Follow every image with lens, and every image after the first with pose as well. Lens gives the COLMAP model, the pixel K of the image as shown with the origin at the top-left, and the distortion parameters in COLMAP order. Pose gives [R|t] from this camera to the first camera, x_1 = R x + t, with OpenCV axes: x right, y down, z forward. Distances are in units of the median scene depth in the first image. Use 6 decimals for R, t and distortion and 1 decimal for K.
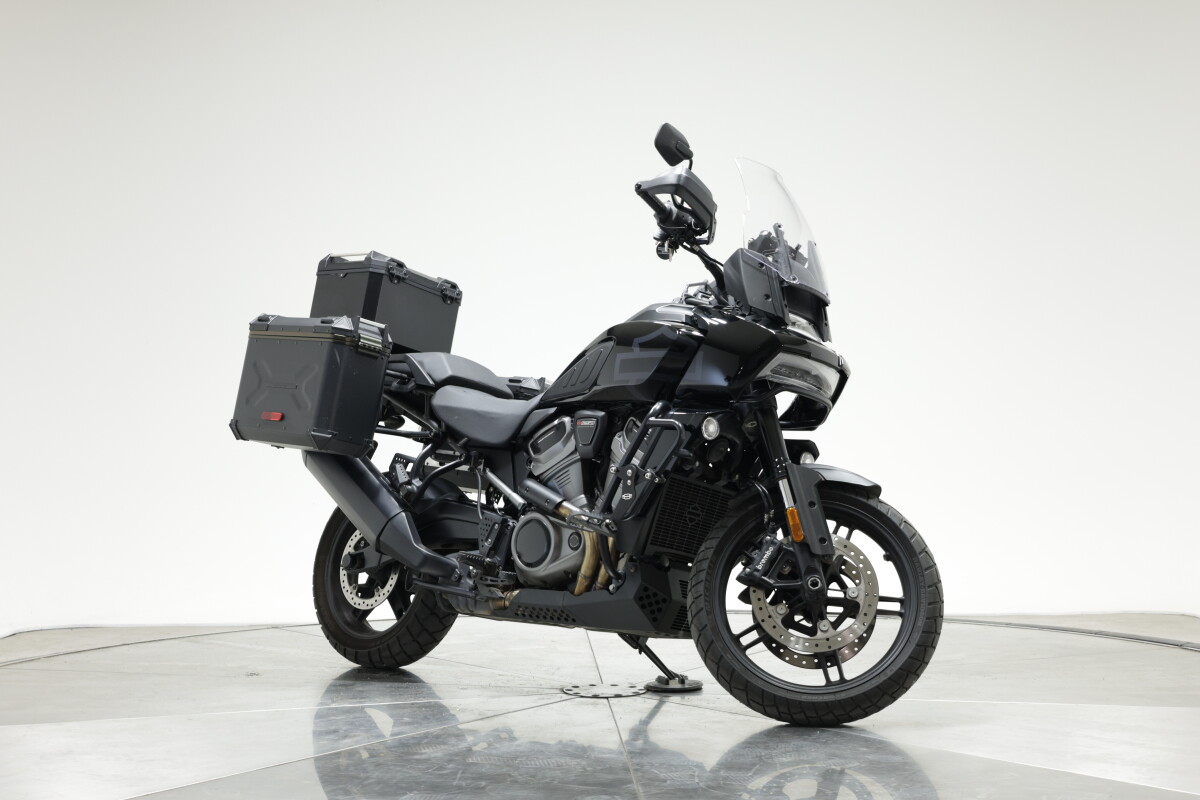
lens RADIAL K [[1625.7, 0, 600.0], [0, 1625.7, 400.0], [0, 0, 1]] dist [0.011724, -0.021050]
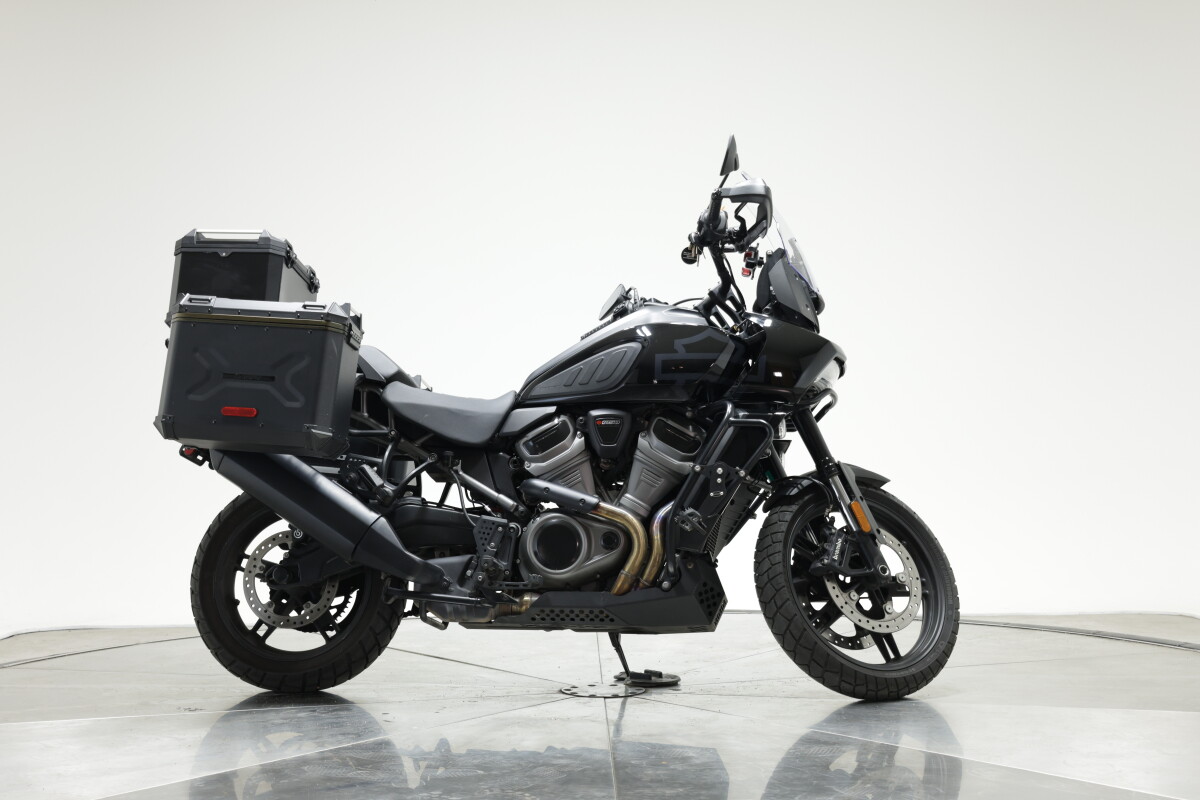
lens RADIAL K [[1625.7, 0, 600.0], [0, 1625.7, 400.0], [0, 0, 1]] dist [0.011724, -0.021050]
pose [[0.844414, 0.012572, 0.535543, -0.531570], [-0.011979, 0.999918, -0.004586, 0.004942], [-0.535557, -0.002542, 0.844495, 0.155512]]
